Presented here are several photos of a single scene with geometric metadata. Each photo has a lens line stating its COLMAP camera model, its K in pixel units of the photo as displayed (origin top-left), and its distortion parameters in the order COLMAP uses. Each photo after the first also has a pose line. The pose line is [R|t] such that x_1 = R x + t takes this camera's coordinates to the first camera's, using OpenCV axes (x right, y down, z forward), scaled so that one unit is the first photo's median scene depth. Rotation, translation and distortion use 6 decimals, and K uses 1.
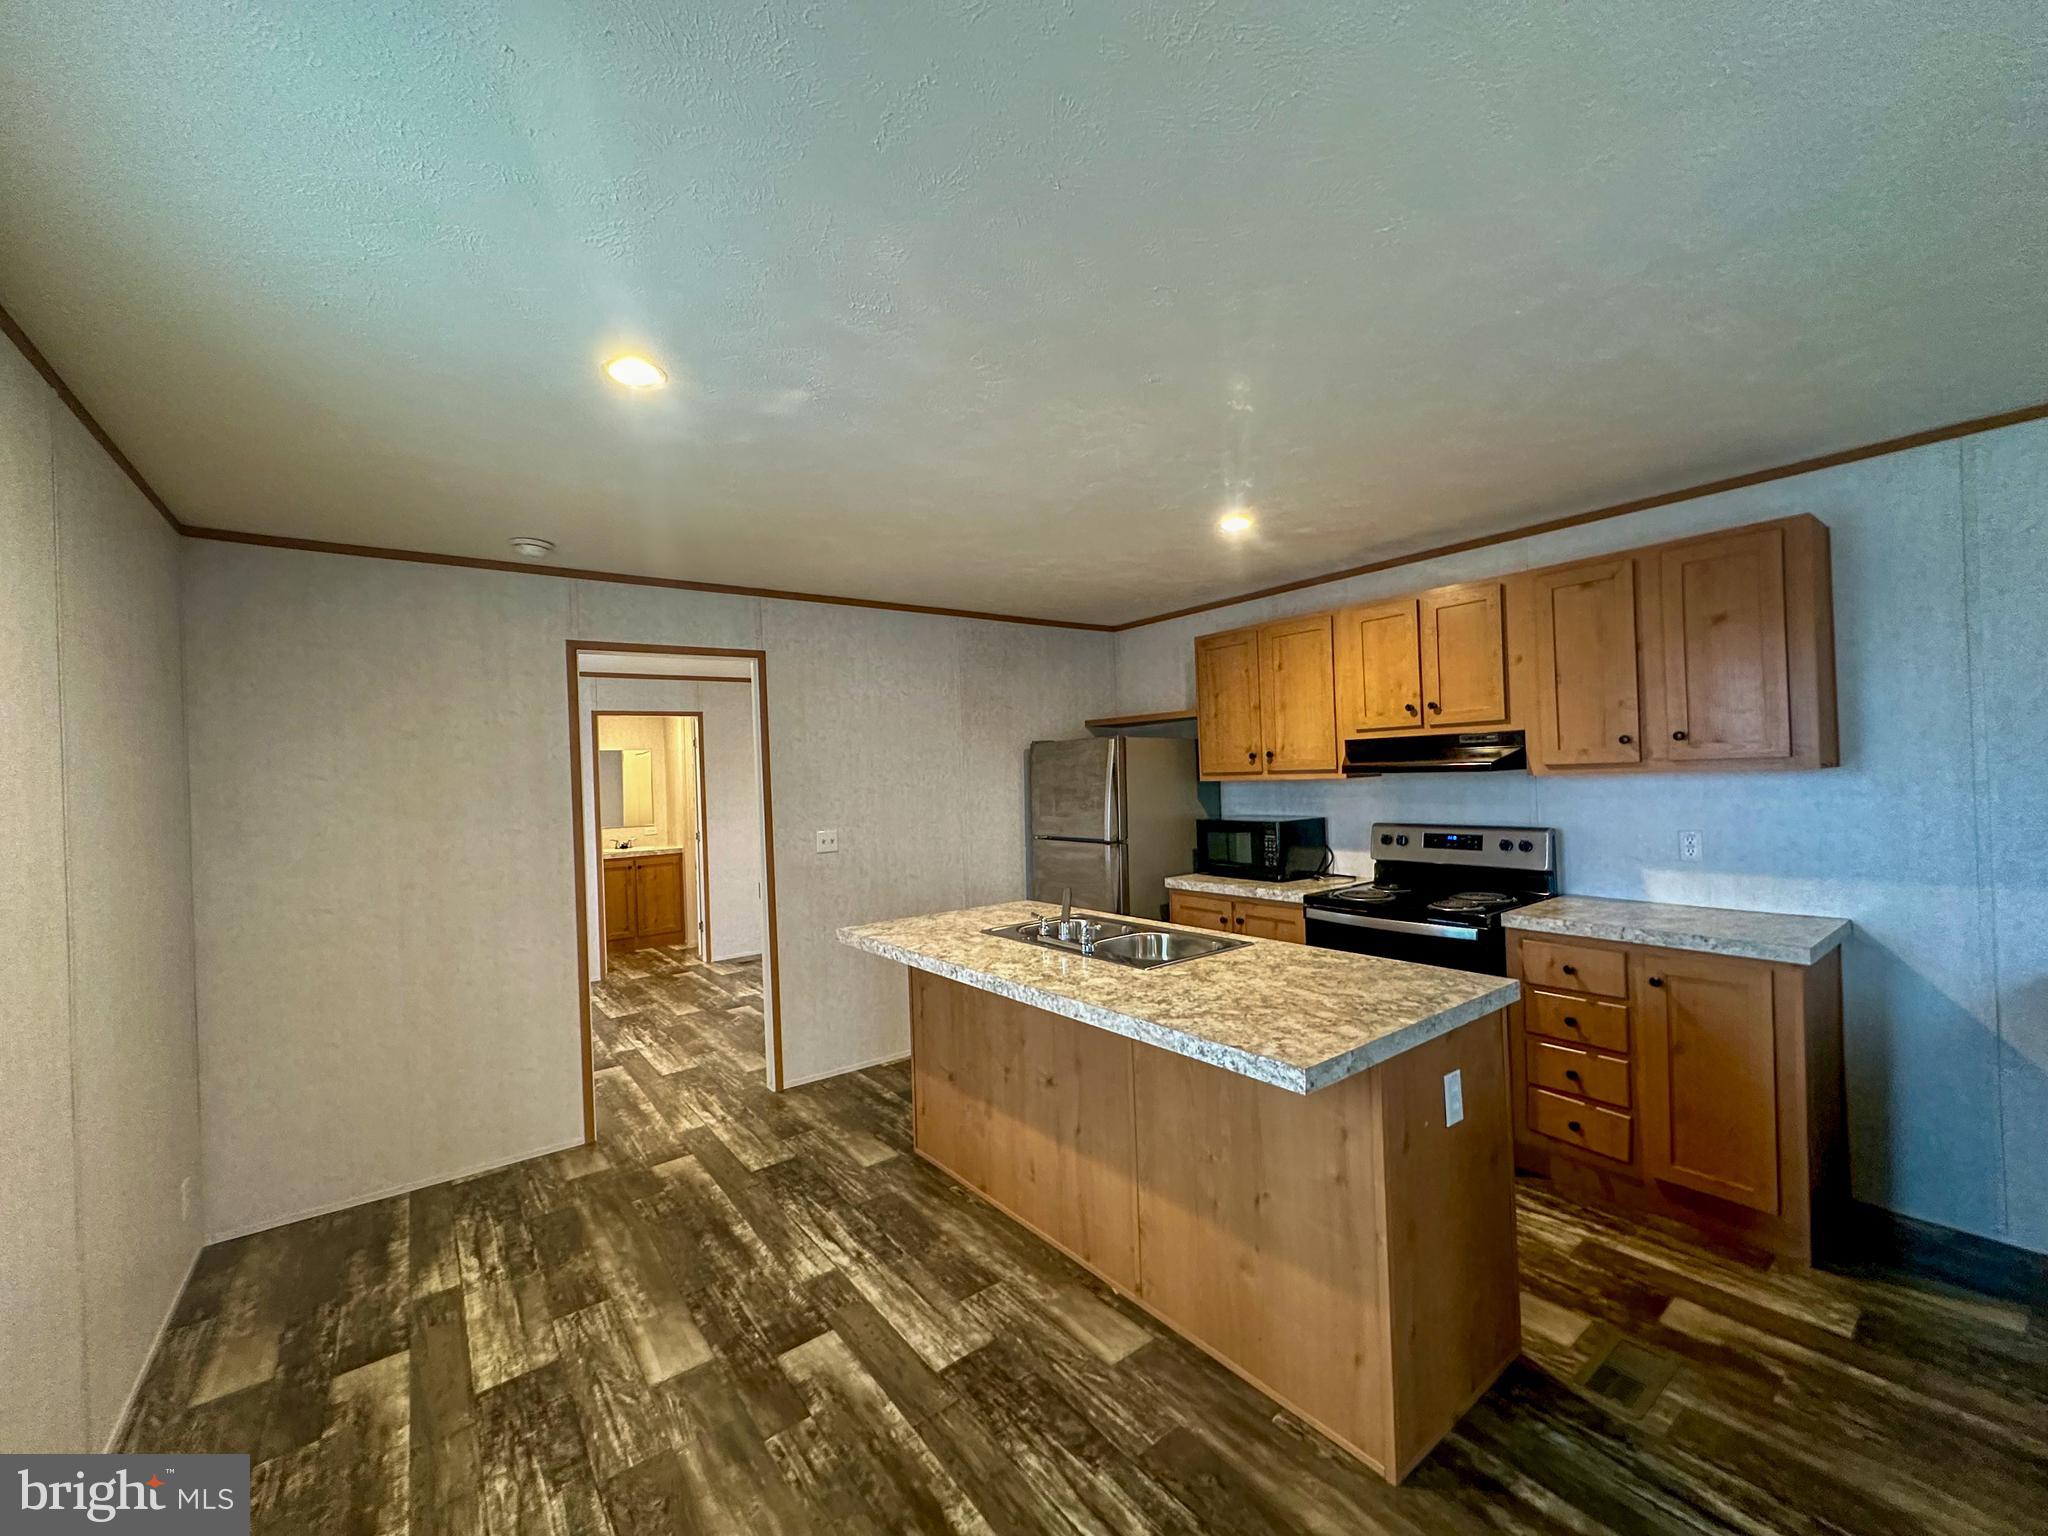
lens RADIAL K [[816.5, 0, 1028.4], [0, 816.5, 772.9], [0, 0, 1]] dist [0.000540, 0.000248]
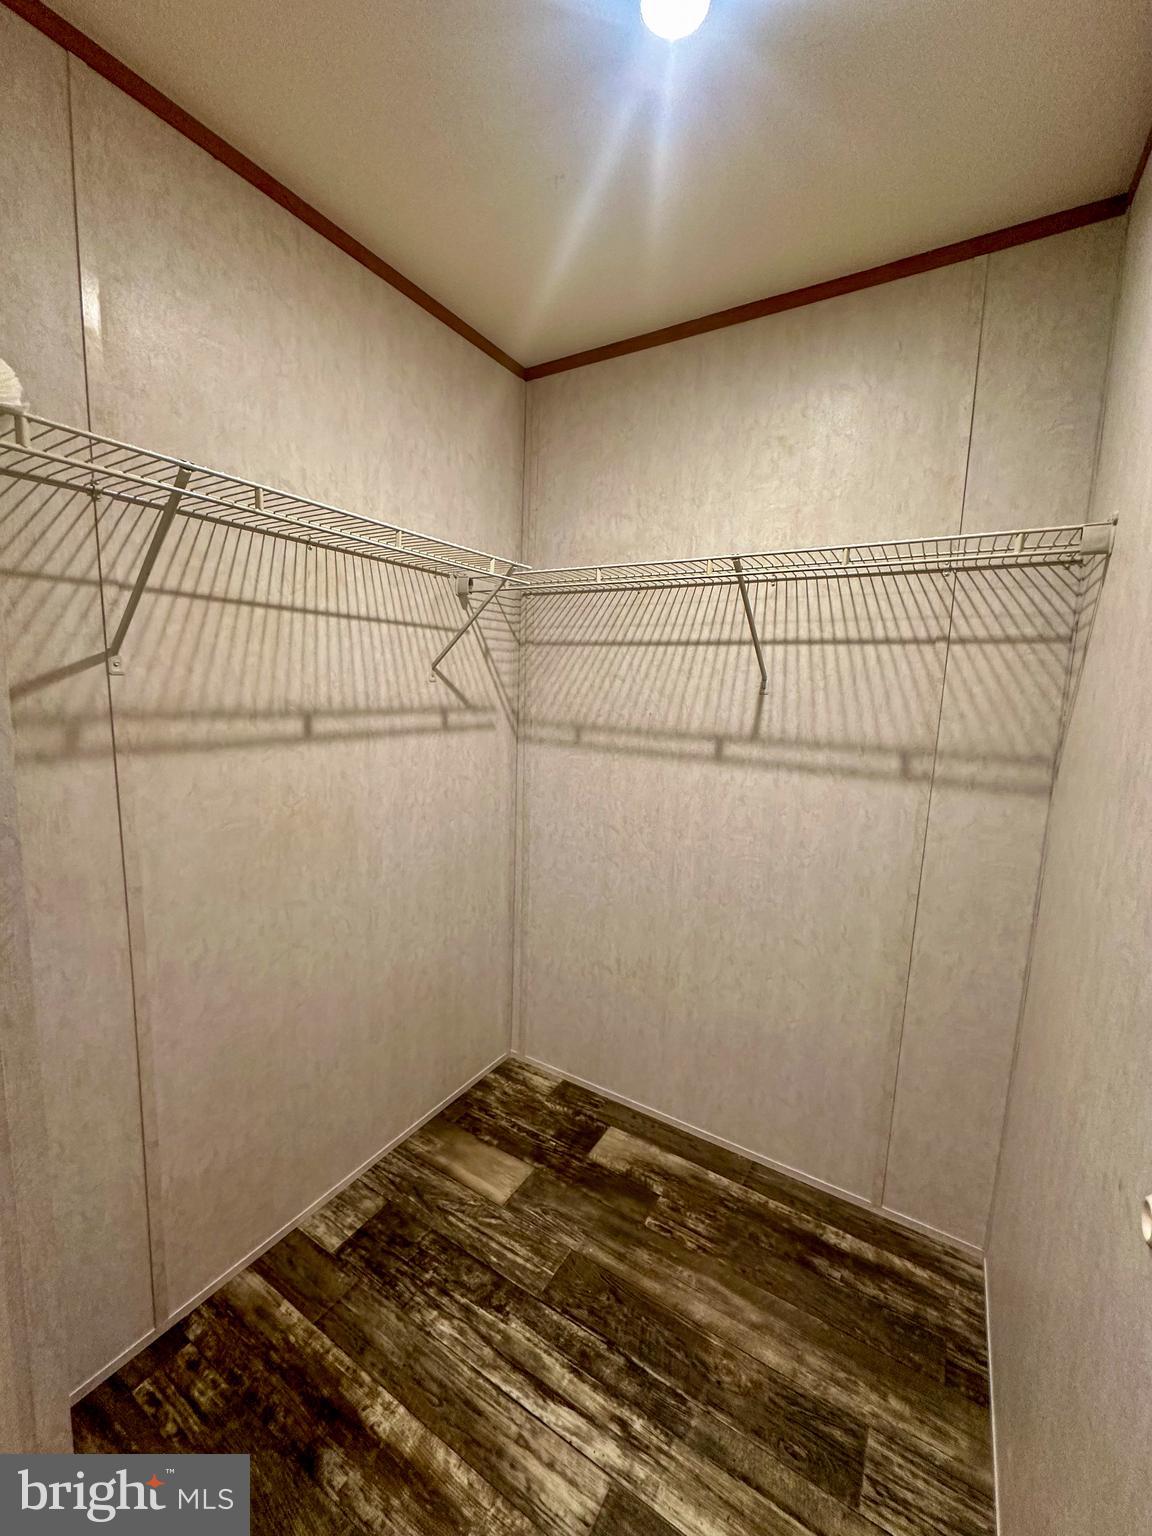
lens RADIAL K [[612.4, 0, 580.5], [0, 612.4, 754.5], [0, 0, 1]] dist [0.000540, 0.000248]
pose [[0.929990, 0.026967, 0.366593, -0.119760], [-0.066565, 0.993172, 0.095806, 0.031484], [-0.361506, -0.113501, 0.925435, 0.258496]]
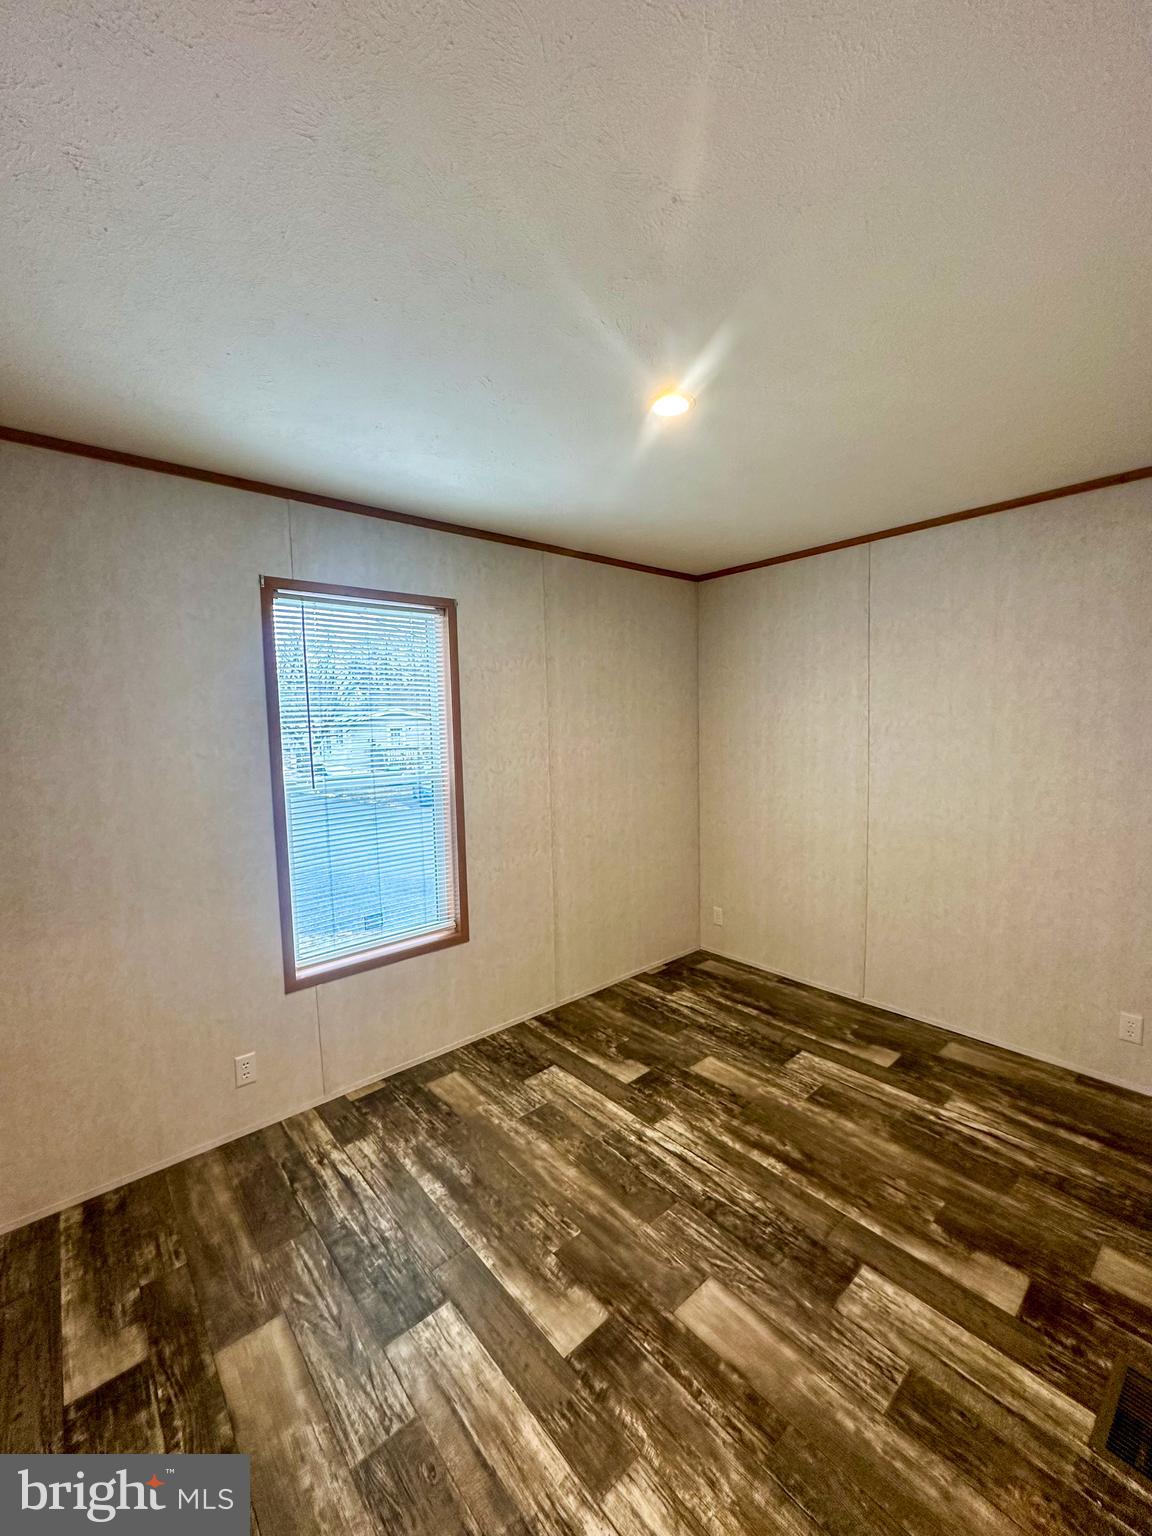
lens RADIAL K [[612.4, 0, 580.0], [0, 612.4, 770.0], [0, 0, 1]] dist [0.000540, 0.000248]
pose [[-0.995825, 0.068365, -0.060486, 0.277068], [0.063879, 0.995268, 0.073220, -0.027860], [0.065205, 0.069050, -0.995480, 1.747182]]
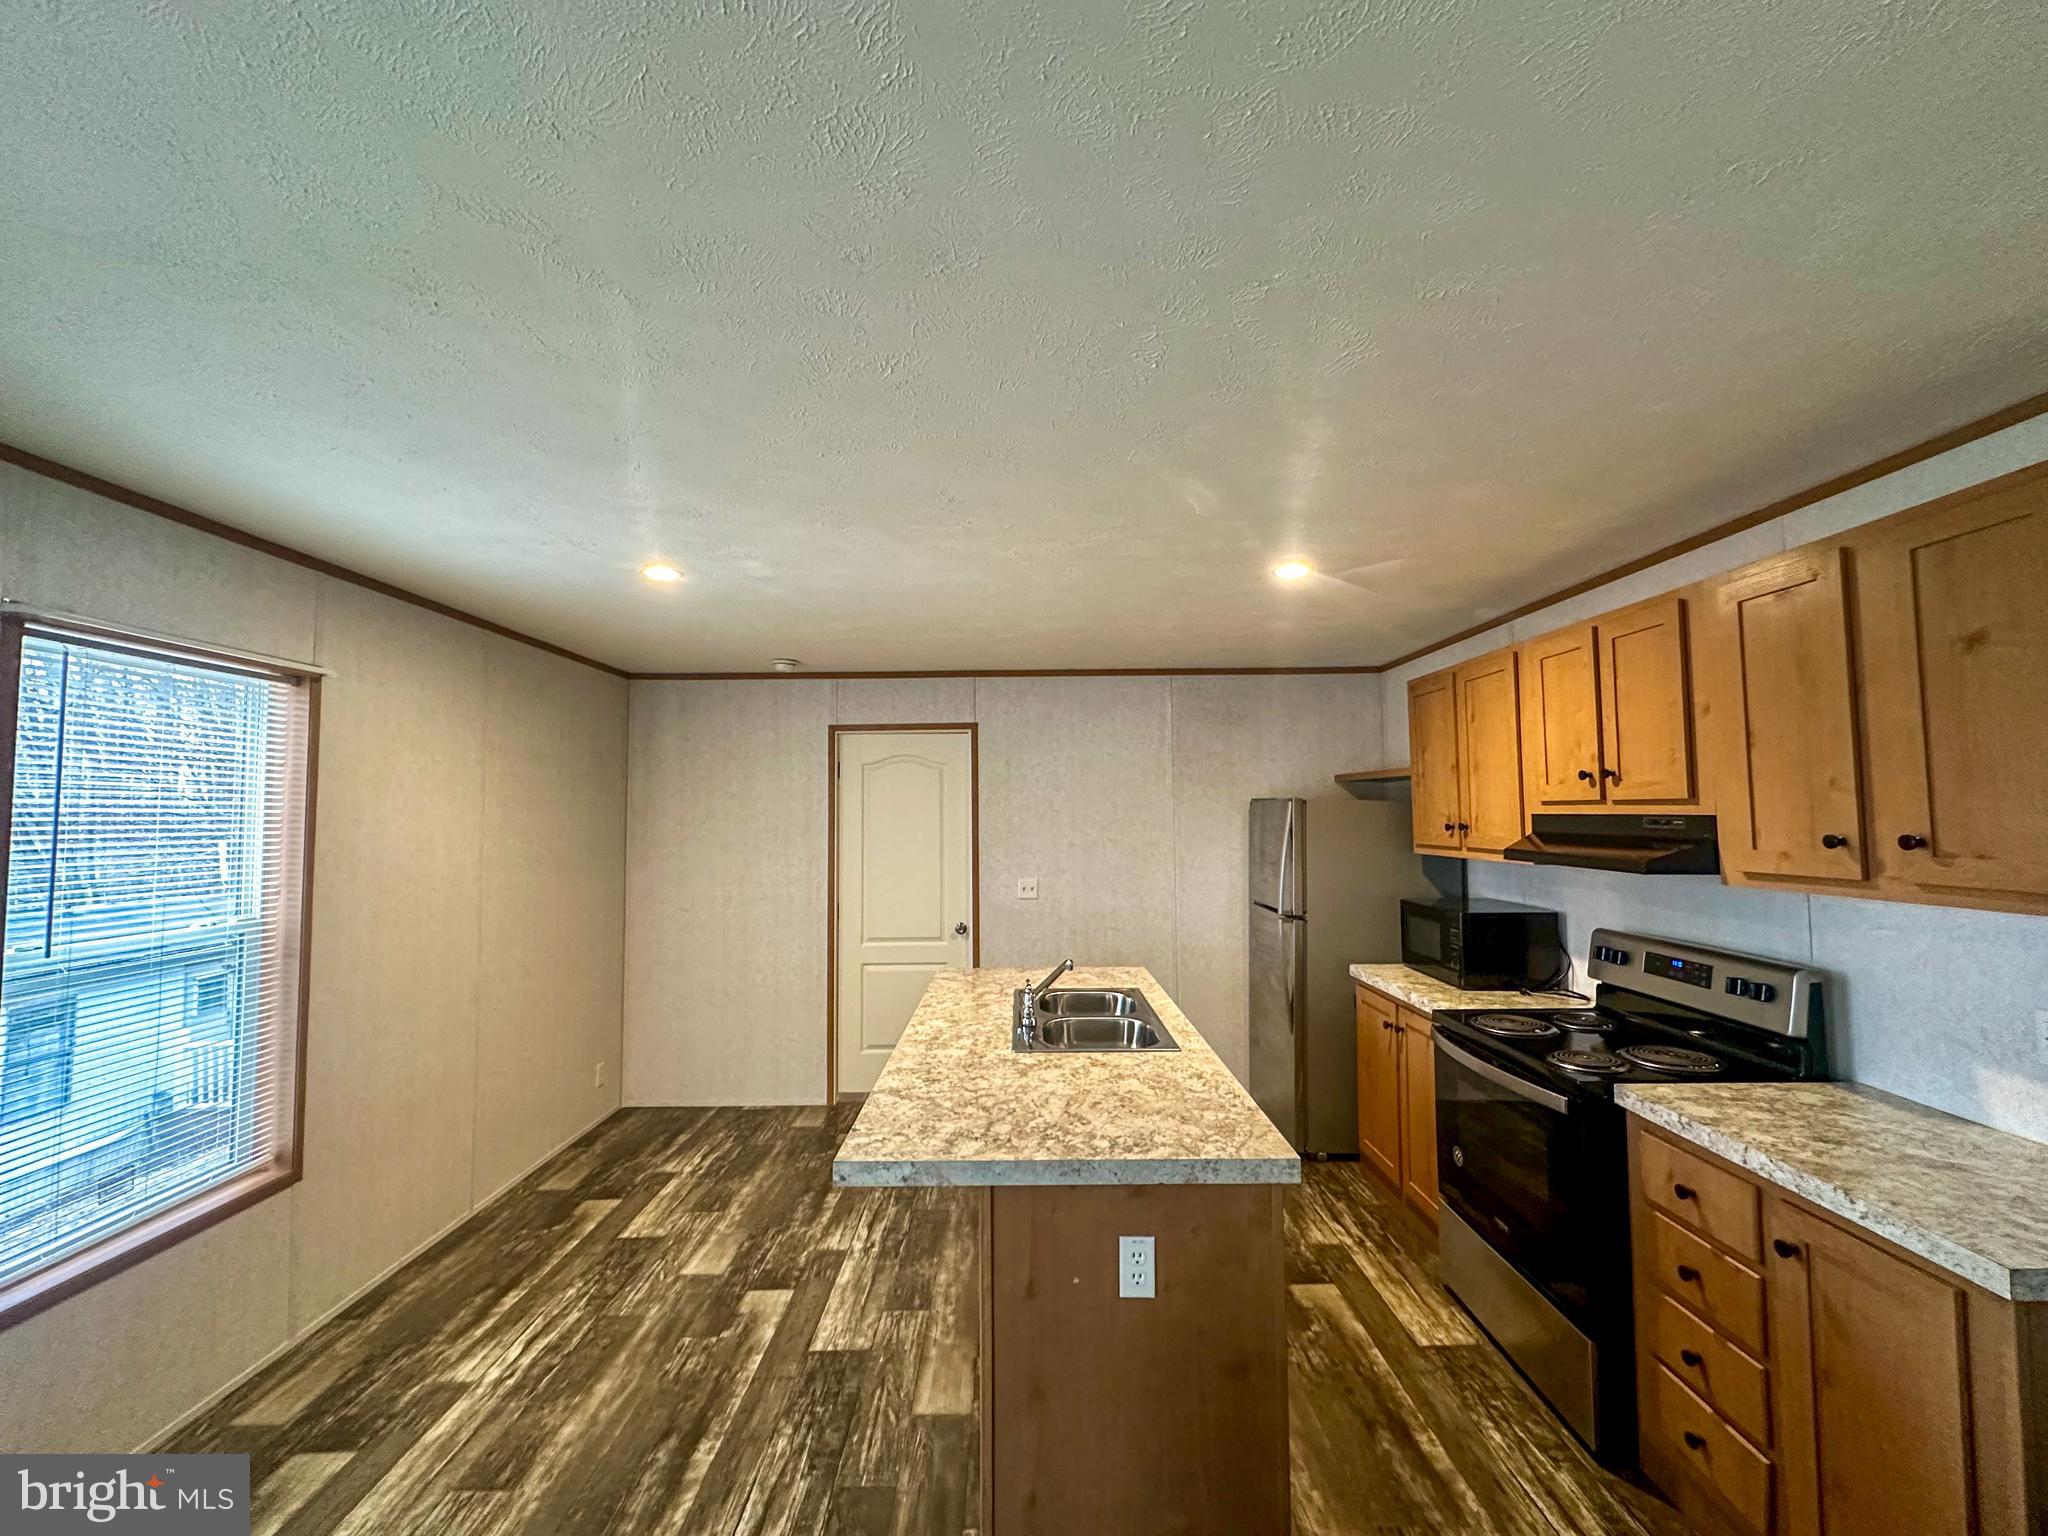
lens RADIAL K [[816.5, 0, 1026.5], [0, 816.5, 774.5], [0, 0, 1]] dist [0.000540, 0.000248]
pose [[0.797961, 0.000242, -0.602709, 0.856543], [-0.020361, 0.999440, -0.026556, -0.086549], [0.602365, 0.033463, 0.797519, 0.204349]]
